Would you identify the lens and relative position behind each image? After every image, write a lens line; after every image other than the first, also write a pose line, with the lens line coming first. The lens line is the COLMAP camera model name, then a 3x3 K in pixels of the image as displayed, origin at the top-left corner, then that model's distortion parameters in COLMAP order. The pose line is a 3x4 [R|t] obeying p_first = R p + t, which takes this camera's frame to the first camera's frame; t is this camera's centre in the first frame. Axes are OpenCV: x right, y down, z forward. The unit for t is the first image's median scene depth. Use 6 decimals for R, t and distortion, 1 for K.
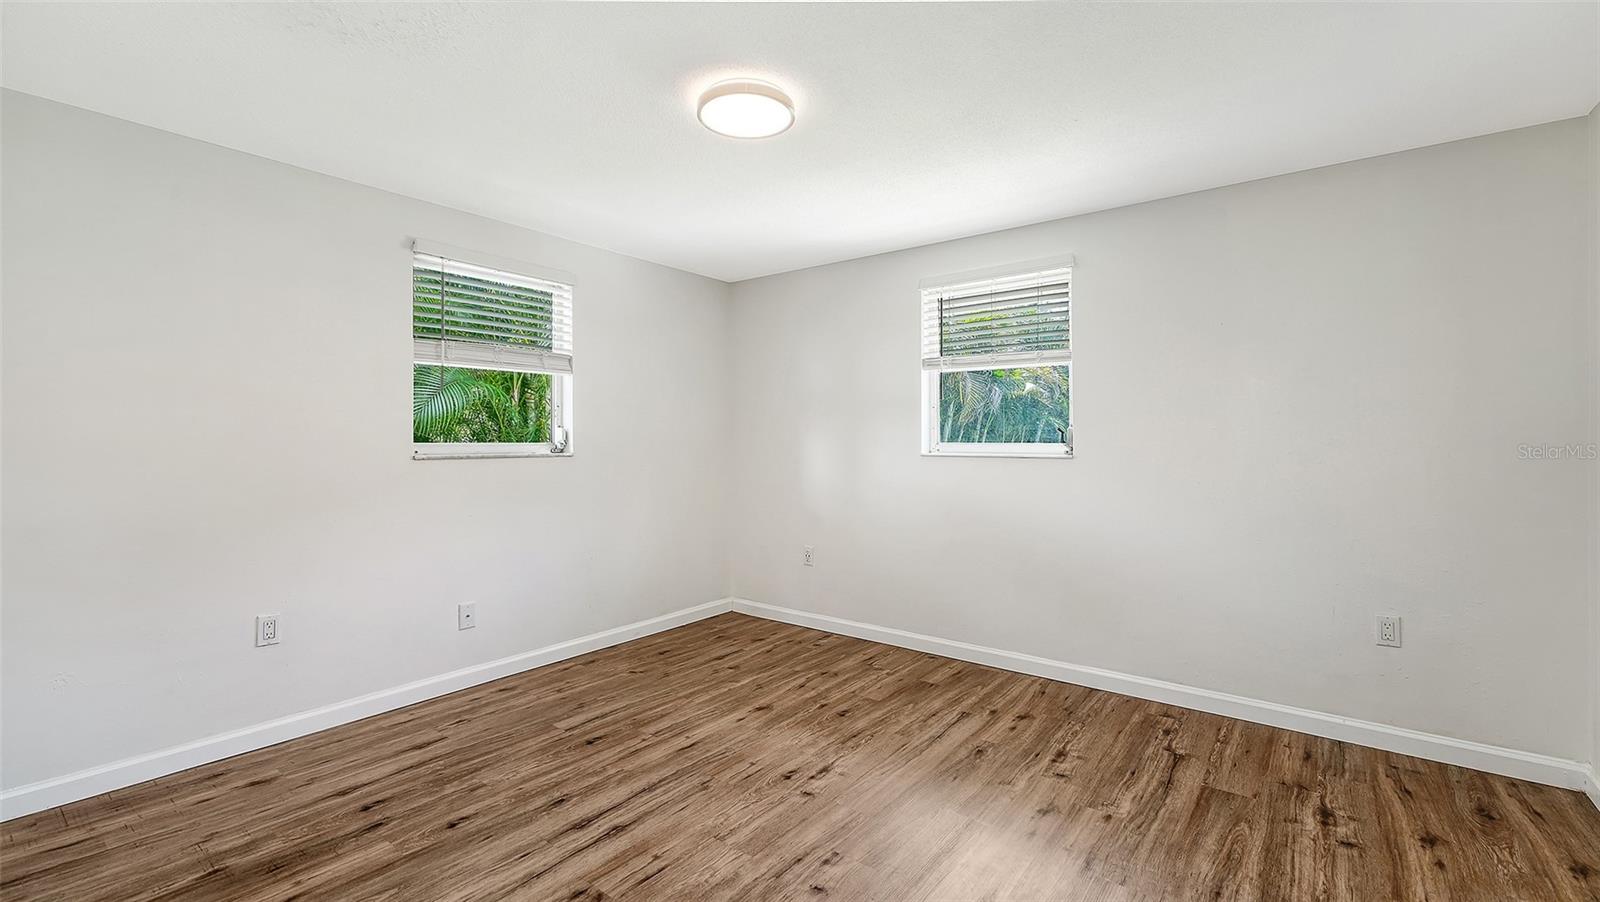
lens RADIAL K [[681.8, 0, 794.0], [0, 681.8, 442.9], [0, 0, 1]] dist [0.000715, -0.000700]
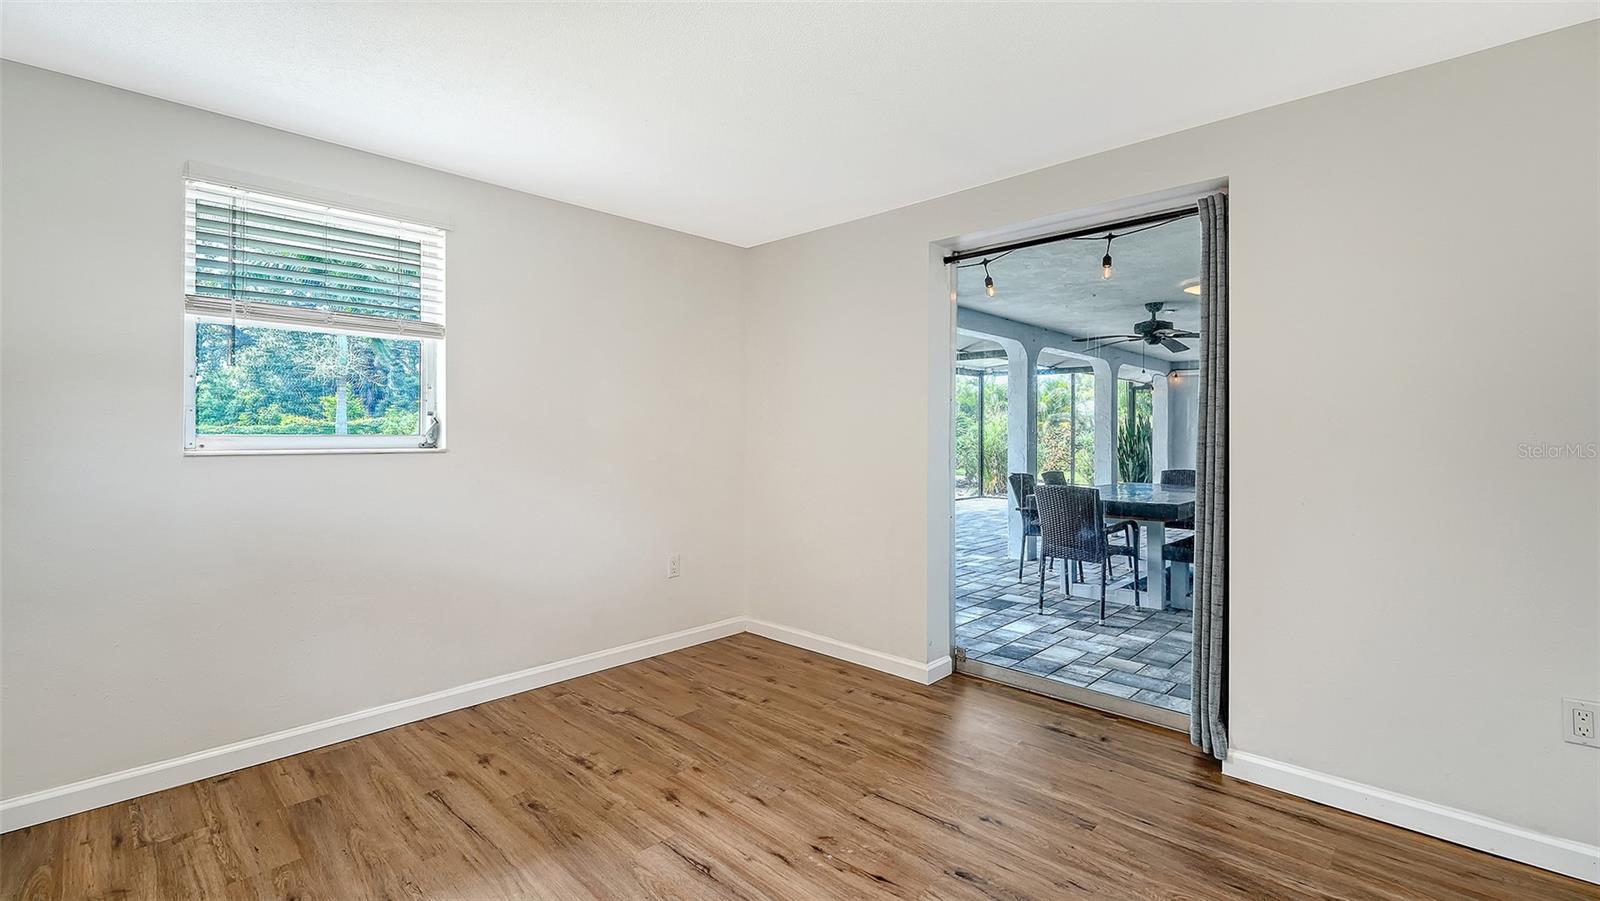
lens RADIAL K [[694.3, 0, 807.7], [0, 694.3, 442.7], [0, 0, 1]] dist [0.006341, -0.002597]
pose [[0.097485, -0.016512, 0.995100, -0.558016], [0.001474, 0.999864, 0.016447, -0.004770], [-0.995236, -0.000136, 0.097496, 0.608084]]
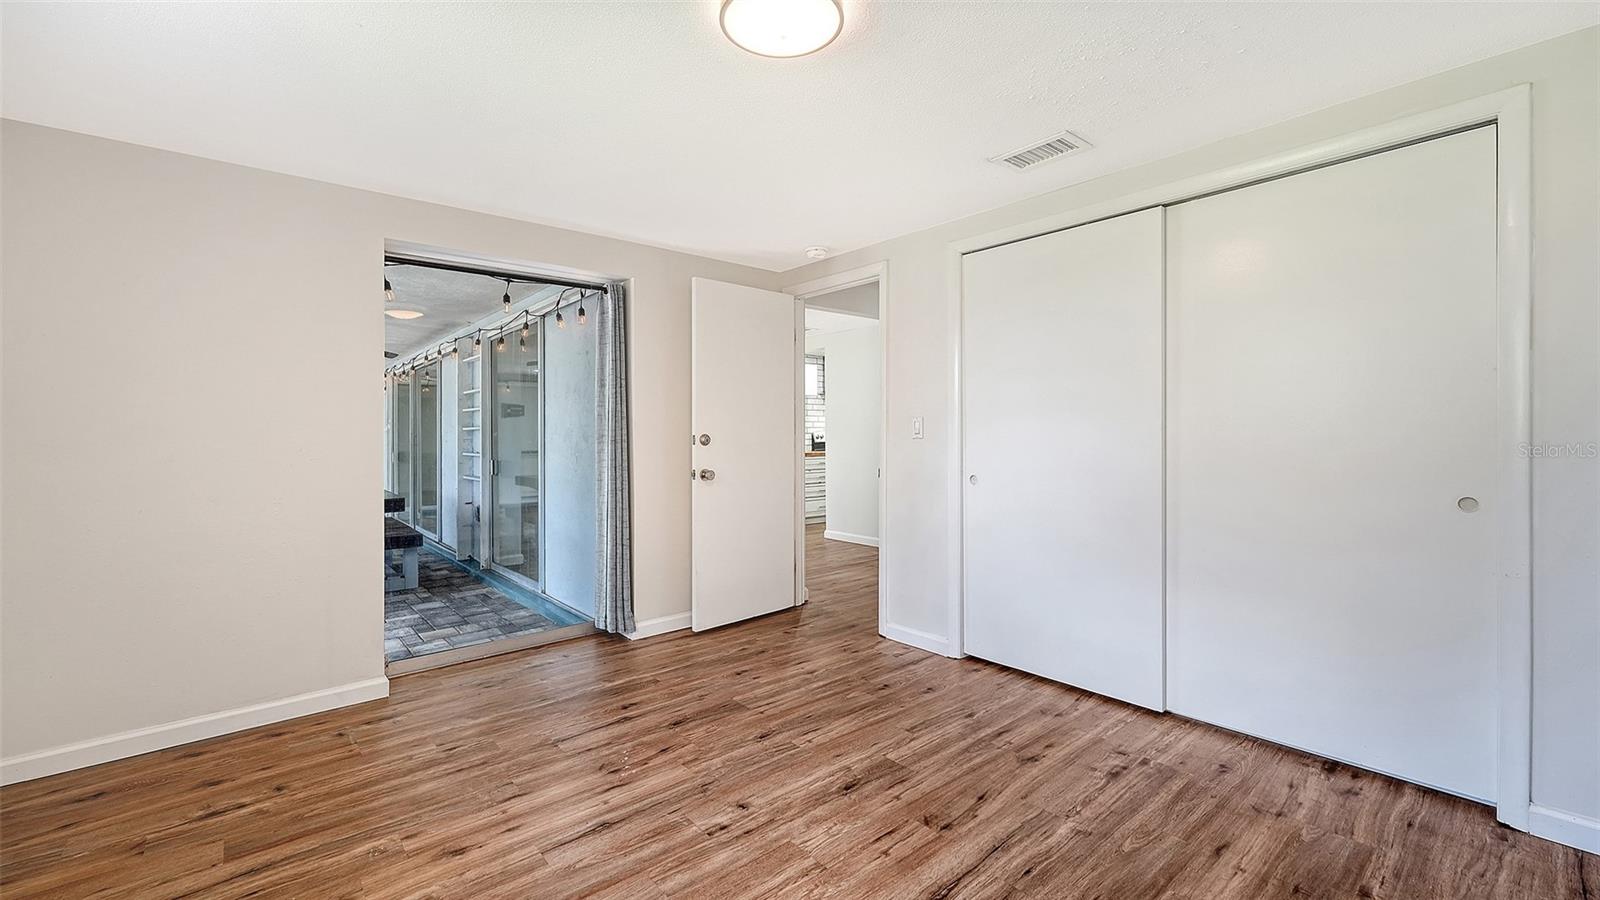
lens RADIAL K [[652.8, 0, 798.4], [0, 652.8, 436.5], [0, 0, 1]] dist [-0.009876, 0.000927]
pose [[-0.981649, 0.007094, 0.190563, -0.204962], [0.008910, 0.999923, 0.008675, -0.003841], [-0.190487, 0.010213, -0.981637, 1.520468]]
